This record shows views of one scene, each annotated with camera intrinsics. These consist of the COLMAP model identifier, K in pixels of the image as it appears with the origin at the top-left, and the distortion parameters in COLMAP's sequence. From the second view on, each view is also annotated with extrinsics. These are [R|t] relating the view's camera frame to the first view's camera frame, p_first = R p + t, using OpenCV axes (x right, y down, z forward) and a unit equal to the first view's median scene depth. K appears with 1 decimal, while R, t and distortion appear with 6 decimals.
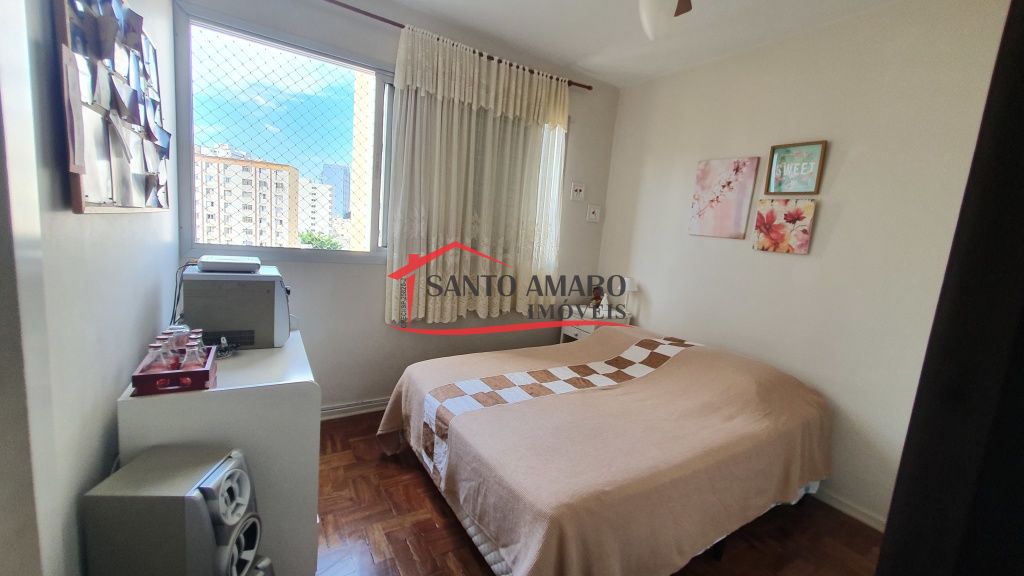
lens RADIAL K [[408.2, 0, 516.8], [0, 408.2, 292.5], [0, 0, 1]] dist [-0.000381, 0.000402]
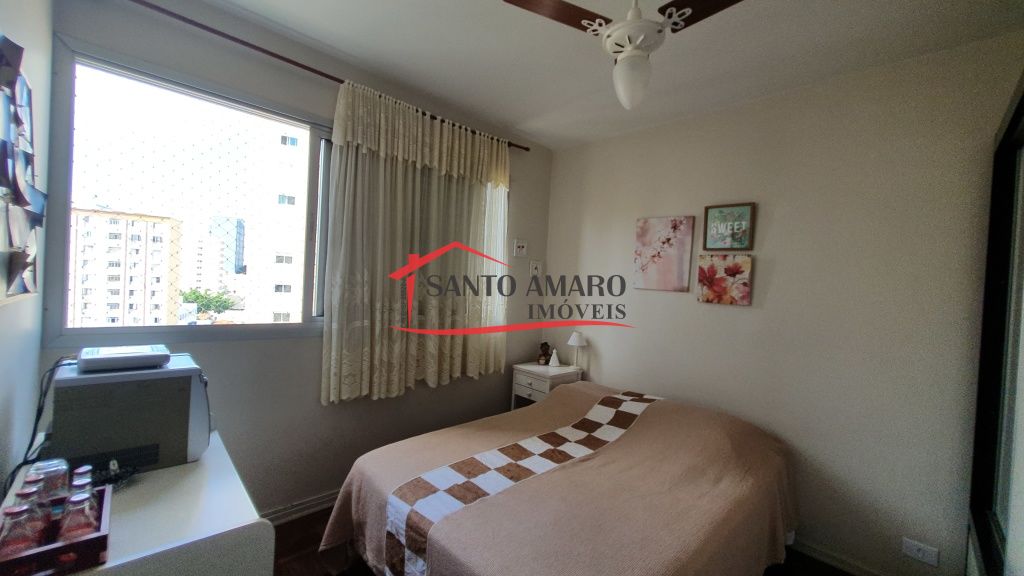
lens RADIAL K [[408.2, 0, 516.8], [0, 408.2, 292.5], [0, 0, 1]] dist [-0.000381, 0.000402]
pose [[0.979175, -0.038222, 0.199387, -0.090249], [0.061486, 0.991824, -0.111825, -0.041287], [-0.193482, 0.121756, 0.973519, 0.066986]]
